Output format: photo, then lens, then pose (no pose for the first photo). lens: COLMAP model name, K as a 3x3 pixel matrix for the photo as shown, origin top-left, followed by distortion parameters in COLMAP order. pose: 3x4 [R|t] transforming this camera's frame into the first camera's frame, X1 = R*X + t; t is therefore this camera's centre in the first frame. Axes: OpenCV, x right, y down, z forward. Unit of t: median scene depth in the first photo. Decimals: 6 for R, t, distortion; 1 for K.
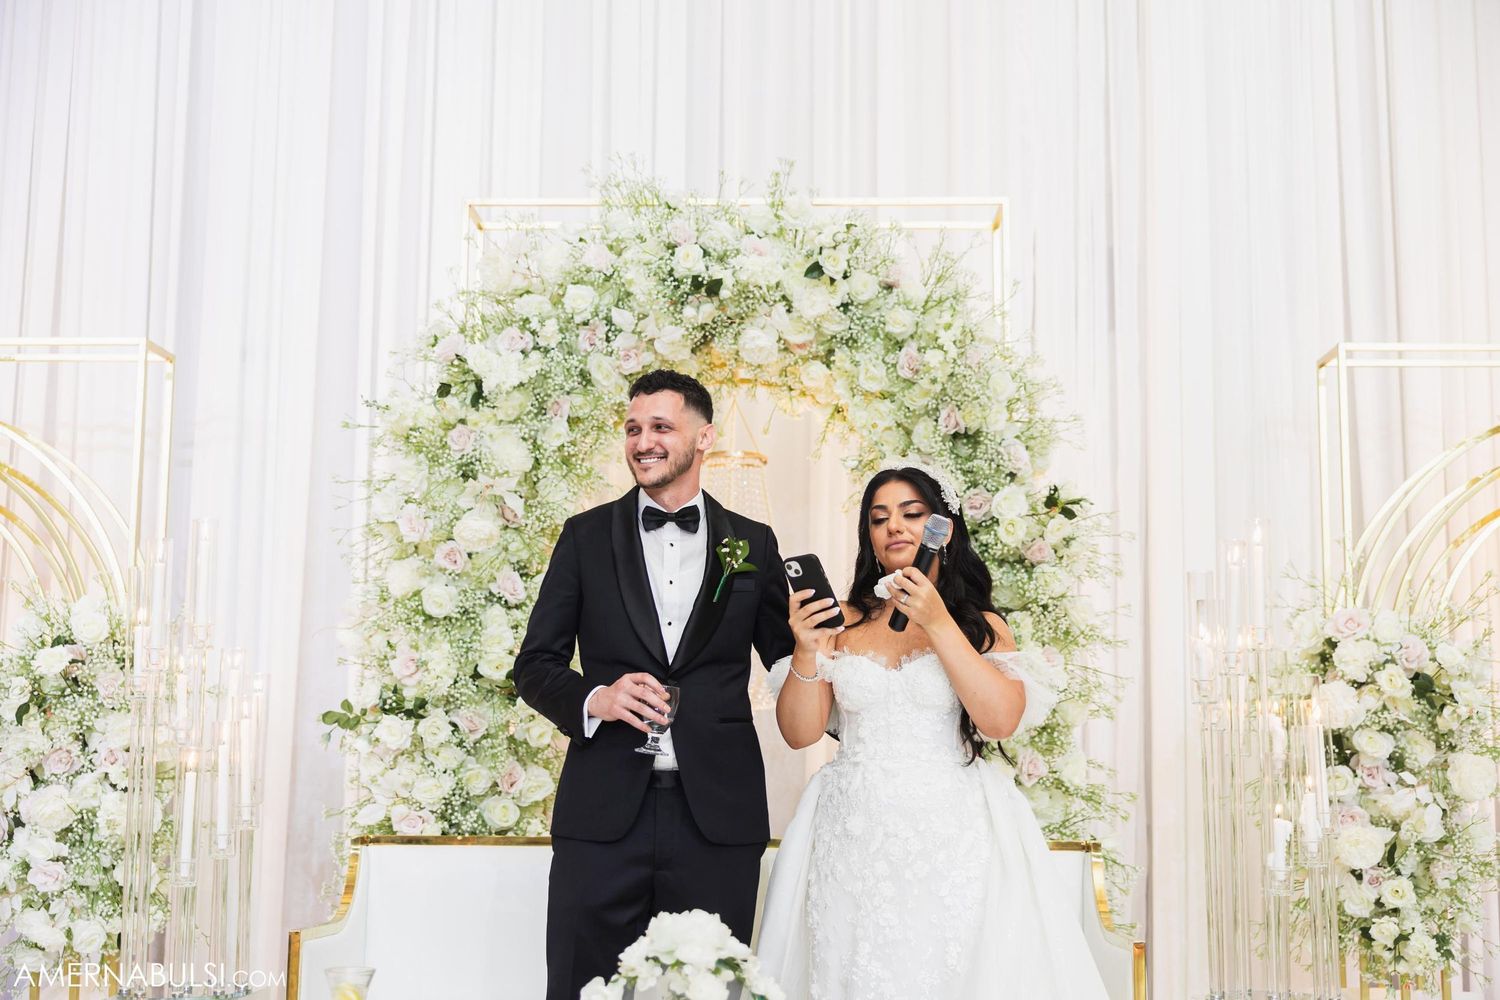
lens RADIAL K [[1792.4, 0, 750.0], [0, 1792.4, 500.0], [0, 0, 1]] dist [-0.005025, -0.001160]
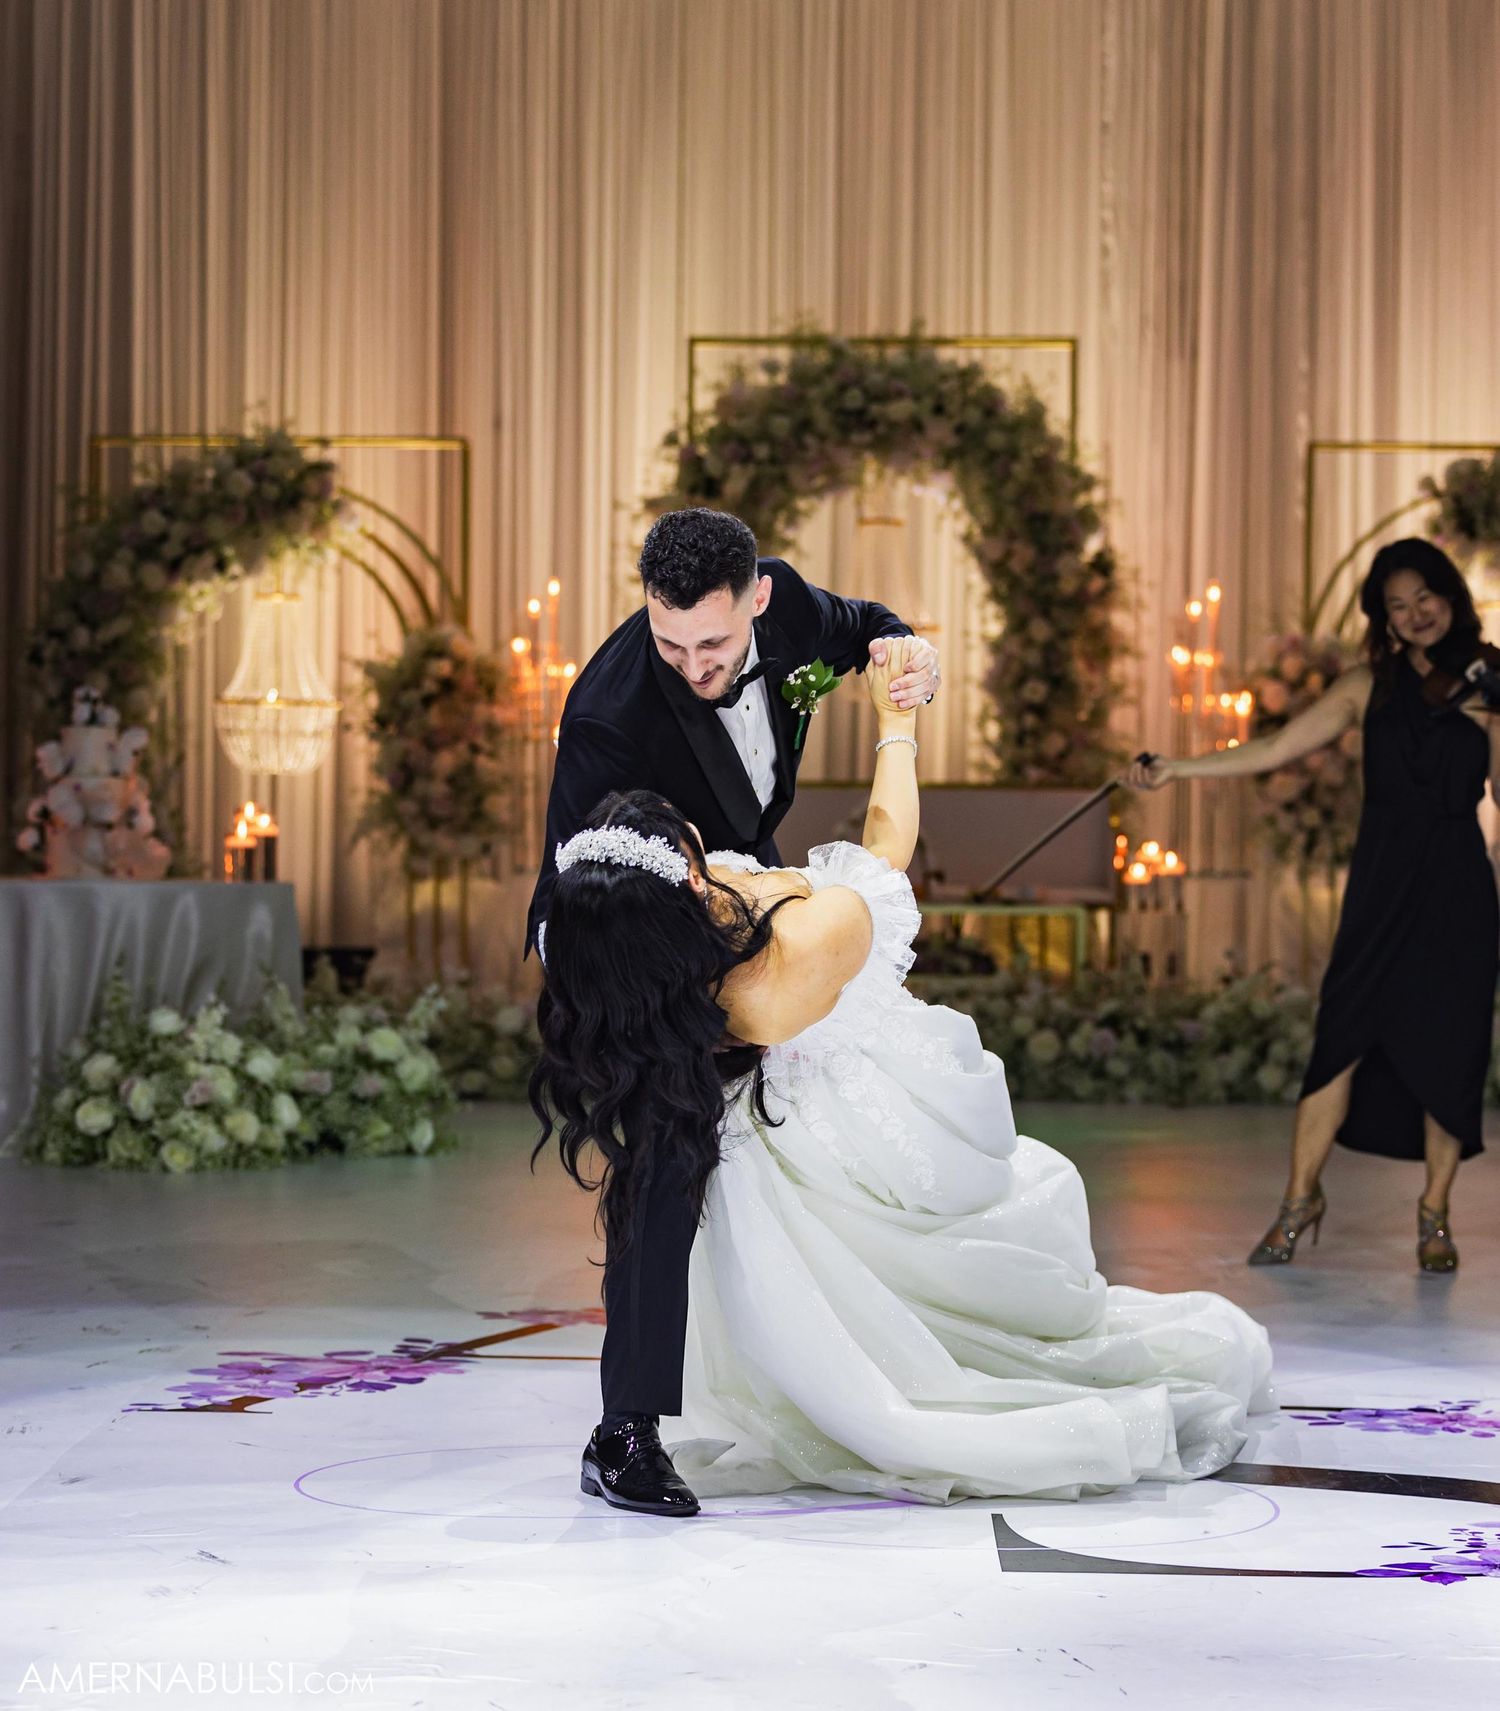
lens RADIAL K [[4536.8, 0, 750.0], [0, 4536.8, 855.5], [0, 0, 1]] dist [0.008912, 0.519583]
pose [[0.999848, 0.002655, -0.017230, -0.054906], [-0.000181, 0.989859, 0.142056, -0.297175], [0.017433, -0.142031, 0.989709, -2.792509]]
